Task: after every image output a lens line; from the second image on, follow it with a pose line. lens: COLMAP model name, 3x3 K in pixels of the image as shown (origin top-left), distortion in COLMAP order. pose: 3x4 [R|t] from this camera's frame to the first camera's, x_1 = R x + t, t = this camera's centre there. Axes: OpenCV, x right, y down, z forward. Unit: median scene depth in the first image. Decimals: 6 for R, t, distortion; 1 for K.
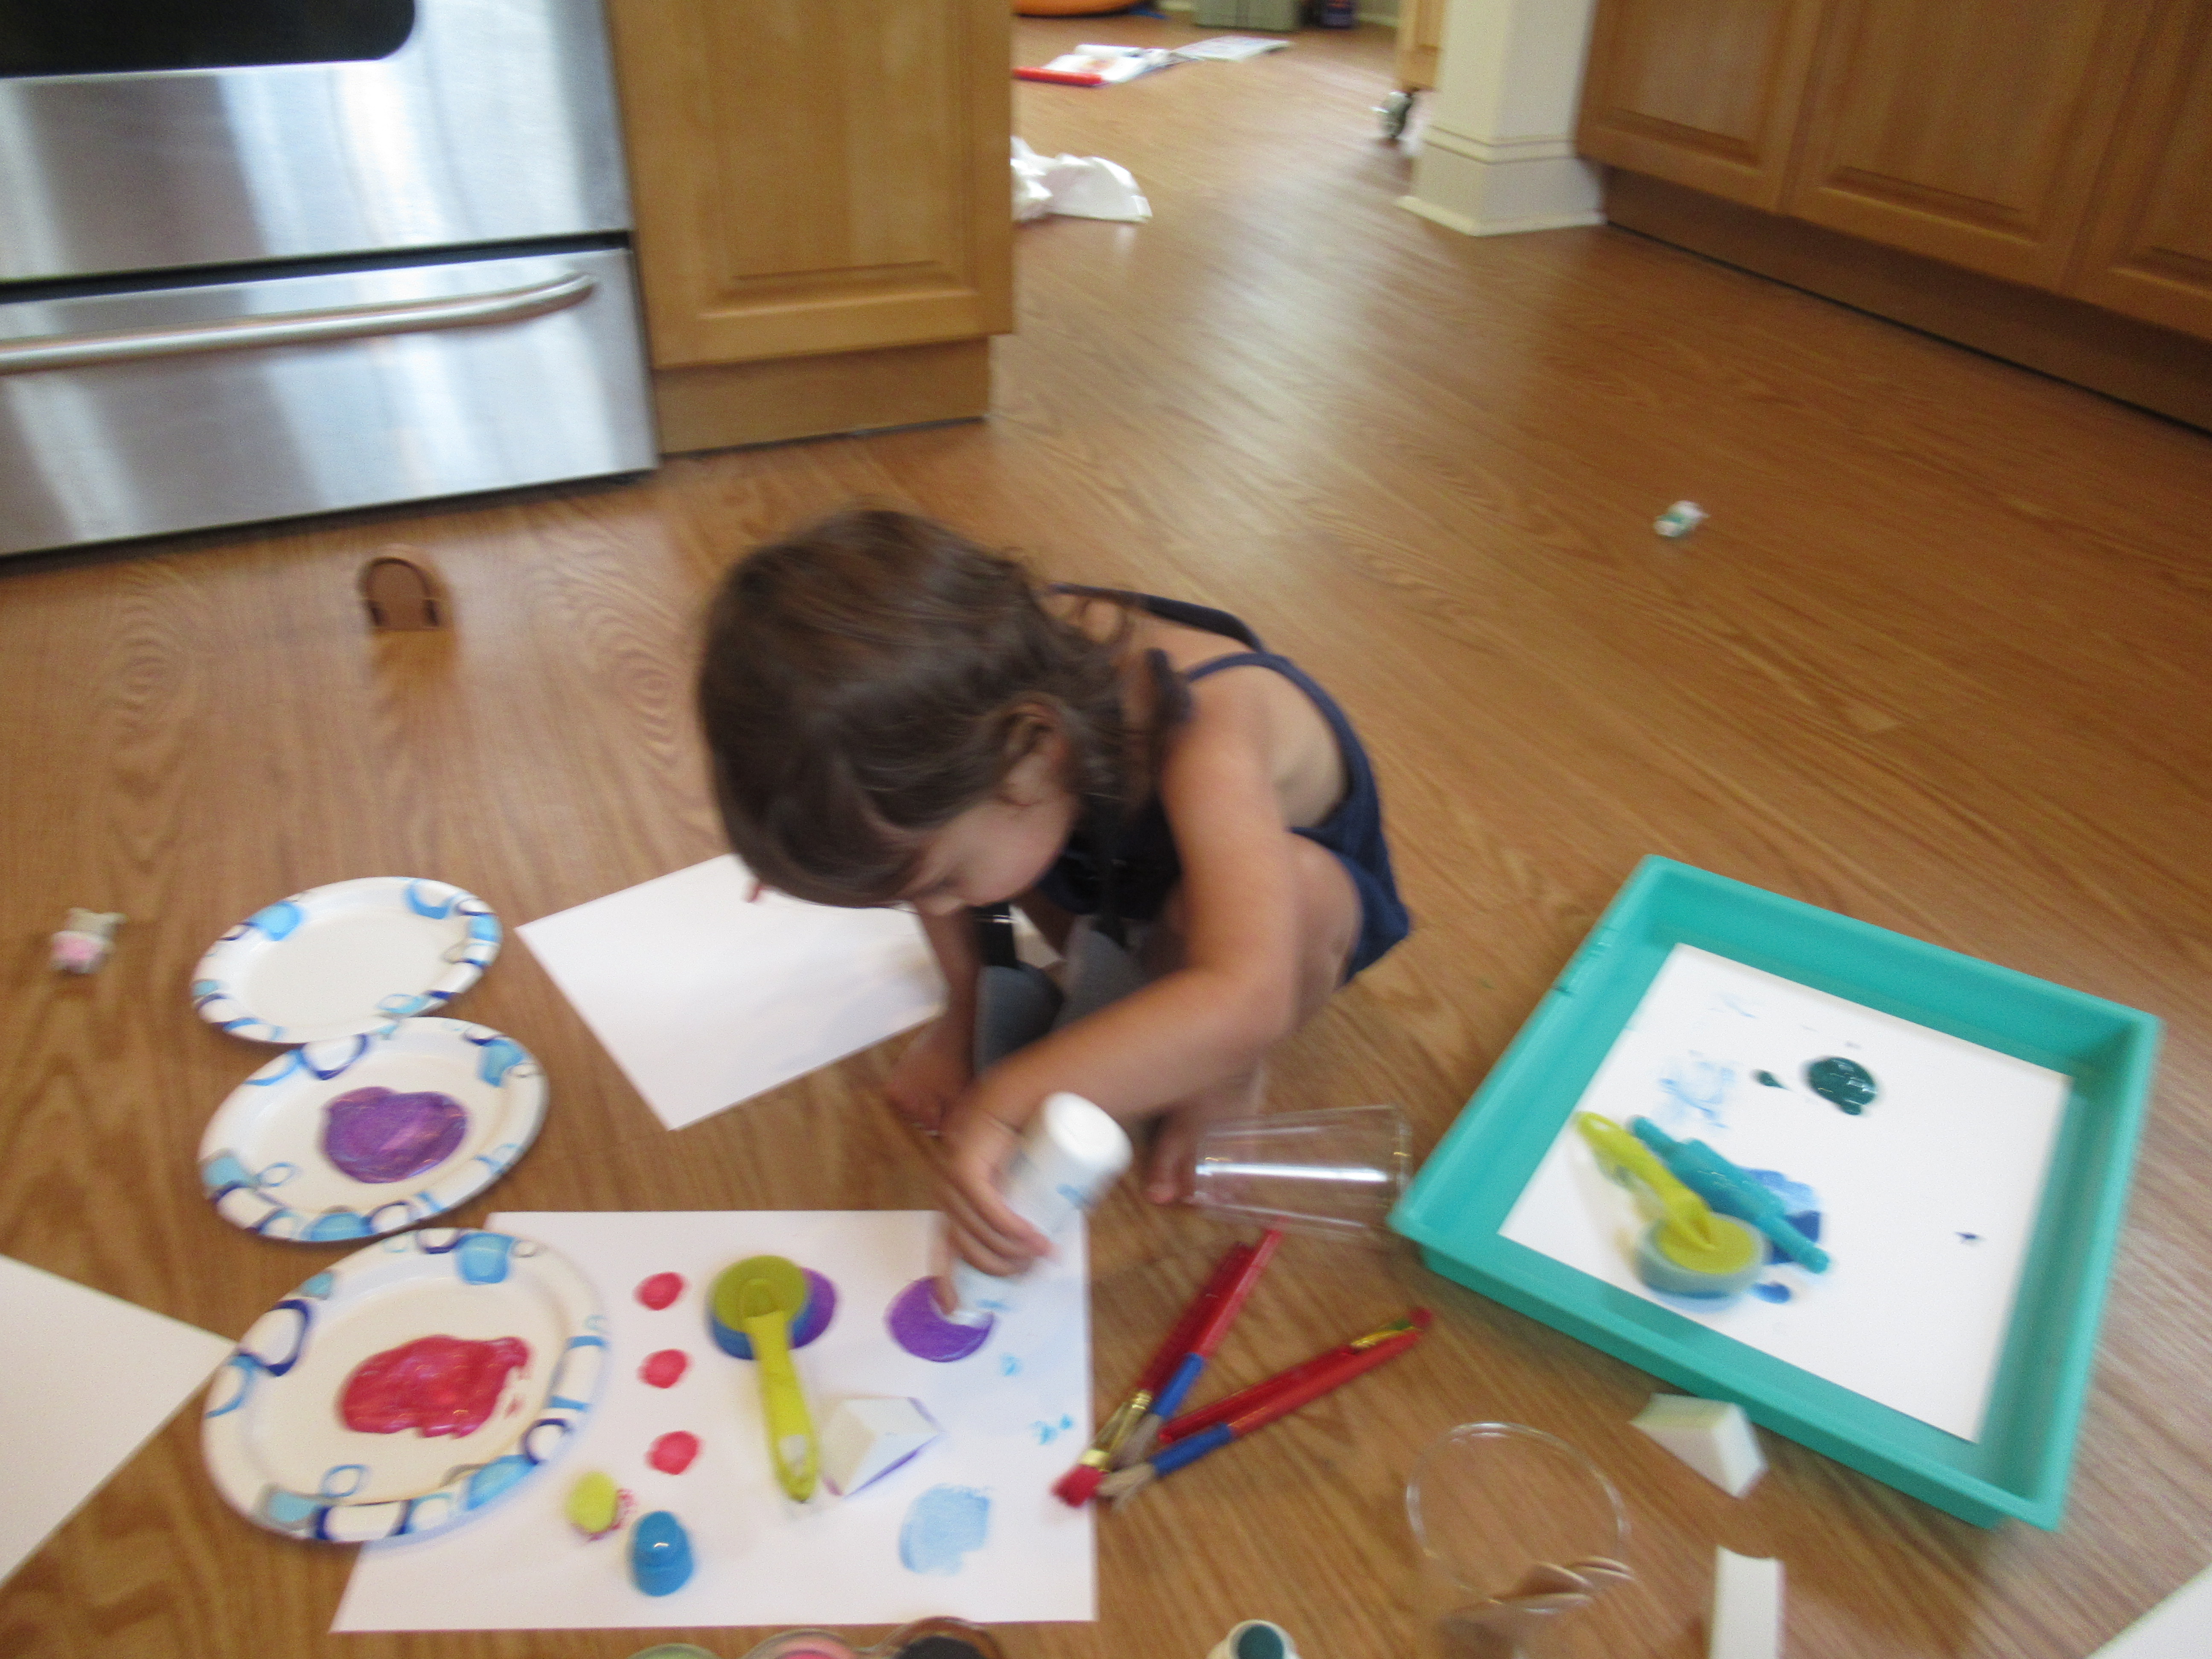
lens RADIAL K [[1397.1, 0, 1106.0], [0, 1397.1, 829.5], [0, 0, 1]] dist [0.003959, 0.002991]
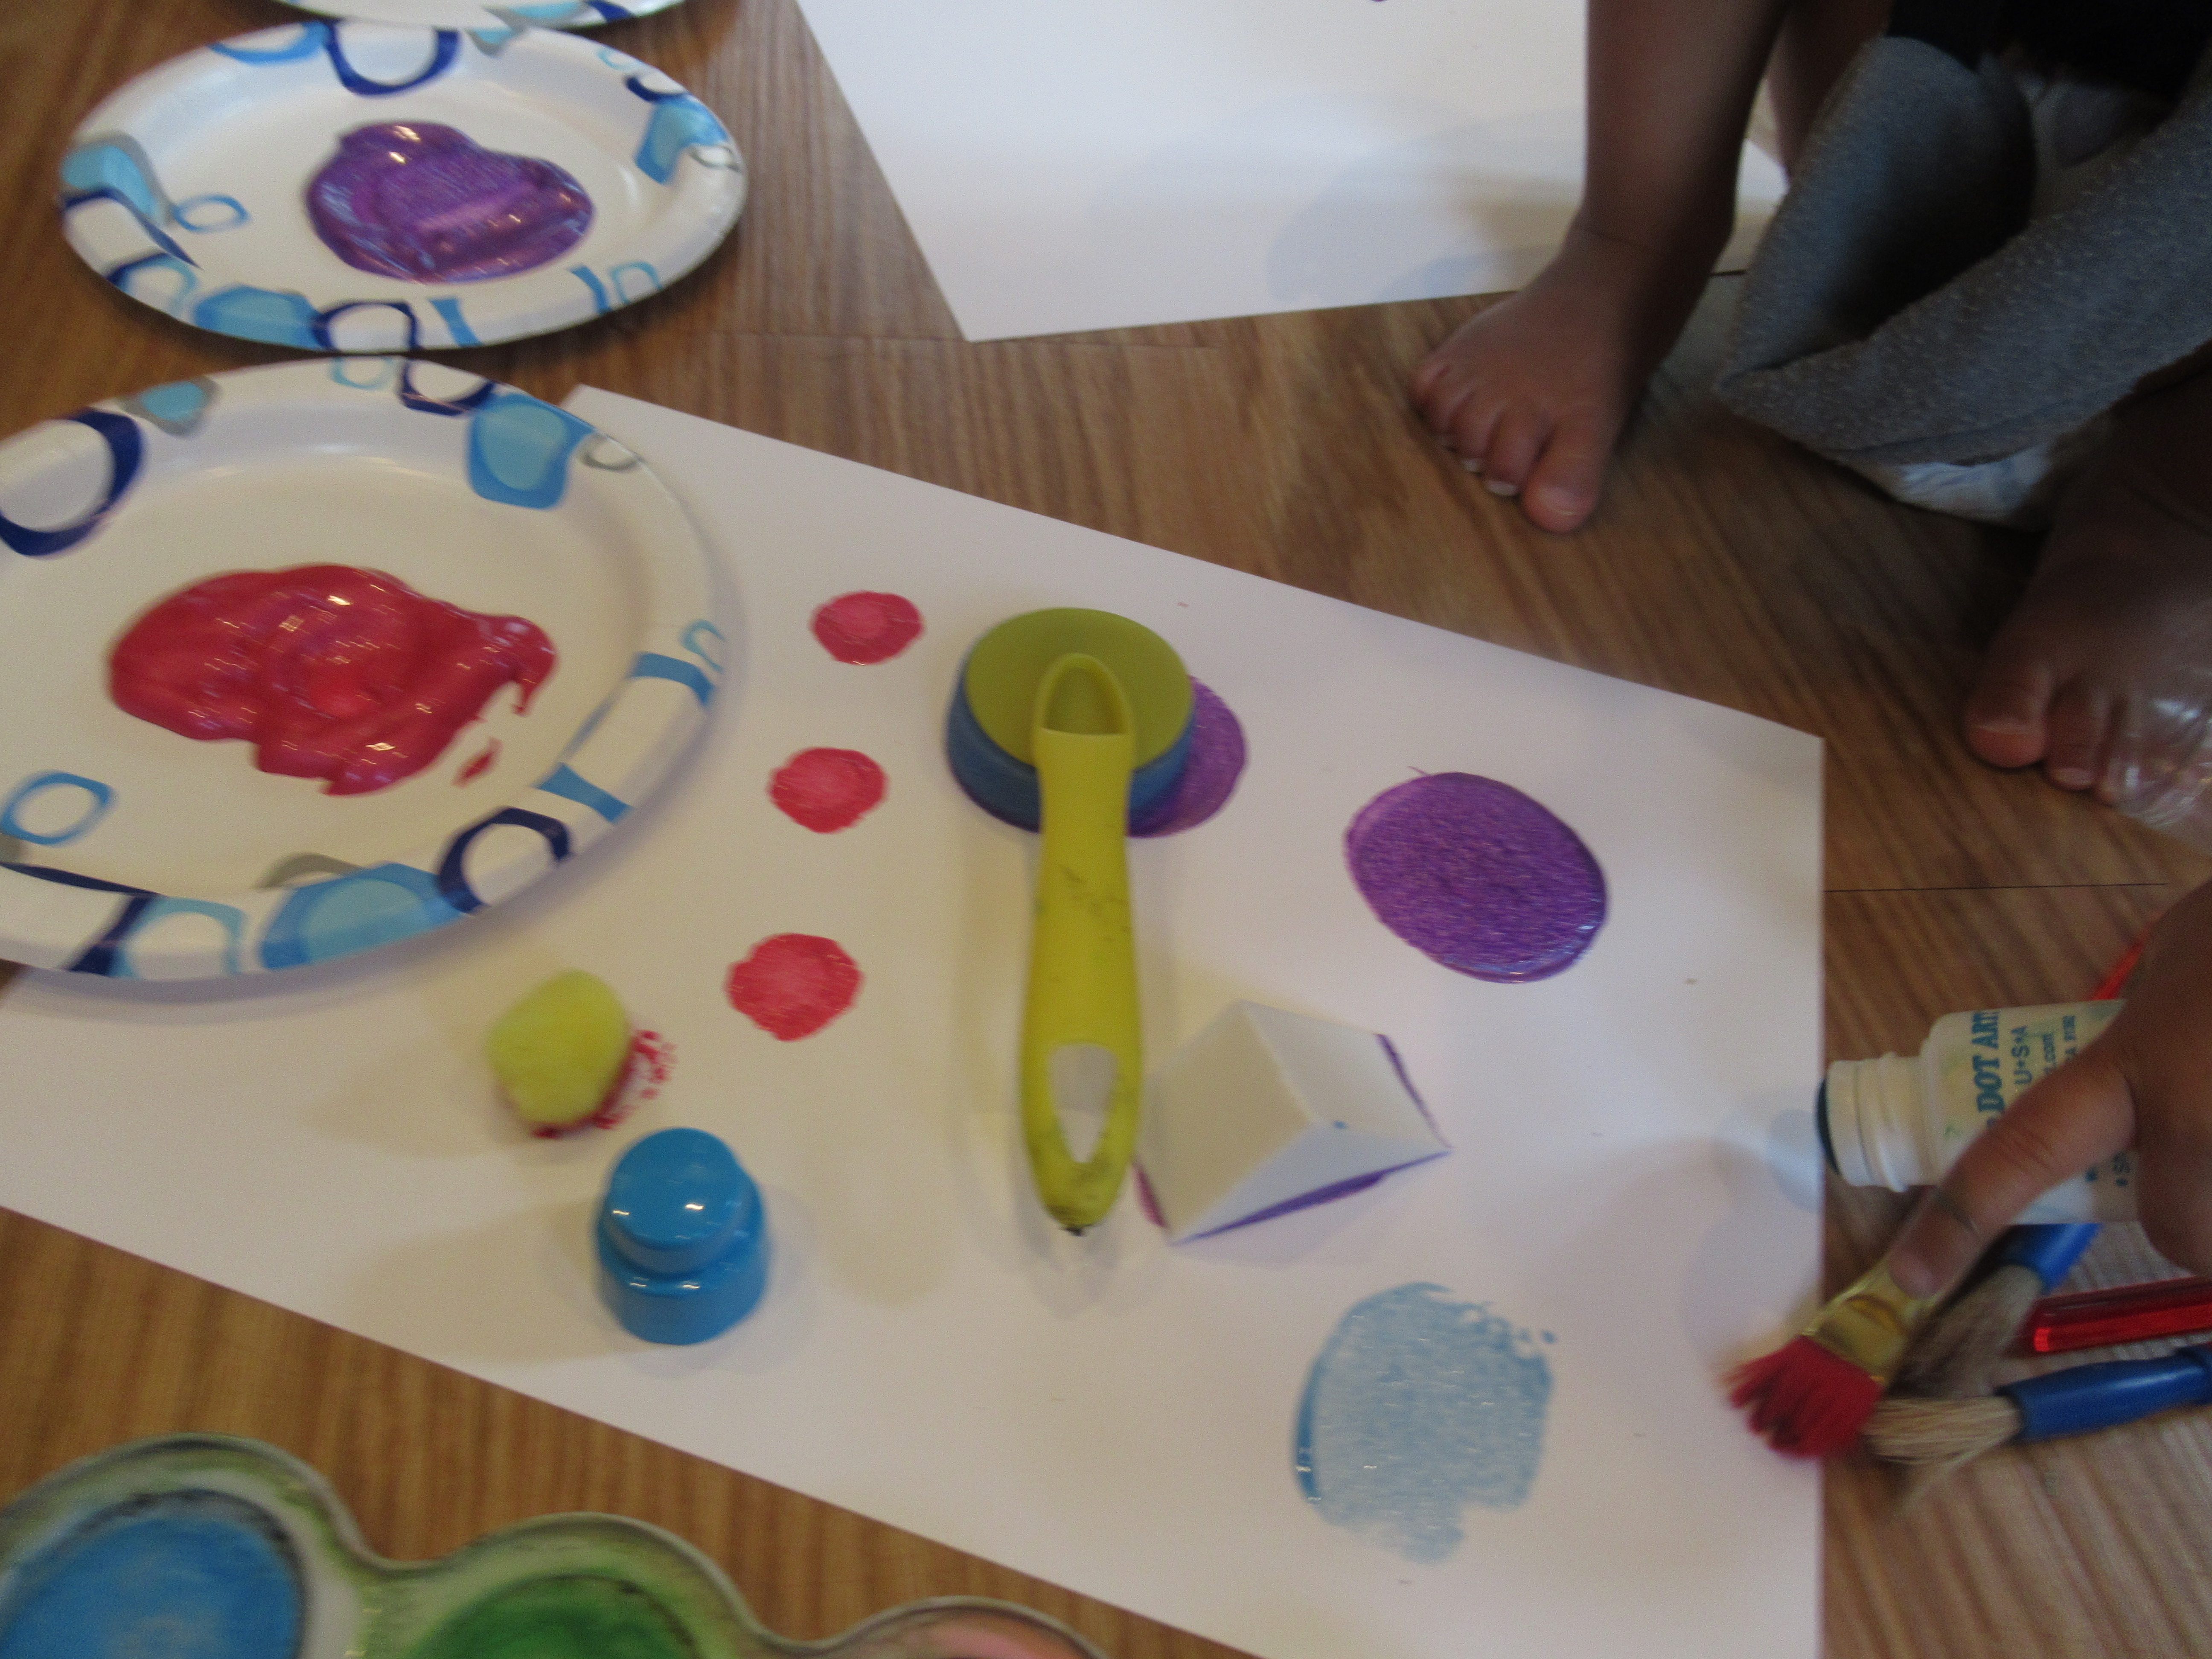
lens RADIAL K [[1397.1, 0, 1106.0], [0, 1397.1, 829.5], [0, 0, 1]] dist [0.003959, 0.002991]
pose [[0.939264, 0.283997, -0.192689, -0.148152], [-0.211927, 0.921578, 0.325238, 0.236534], [0.269945, -0.264648, 0.925792, 0.612456]]
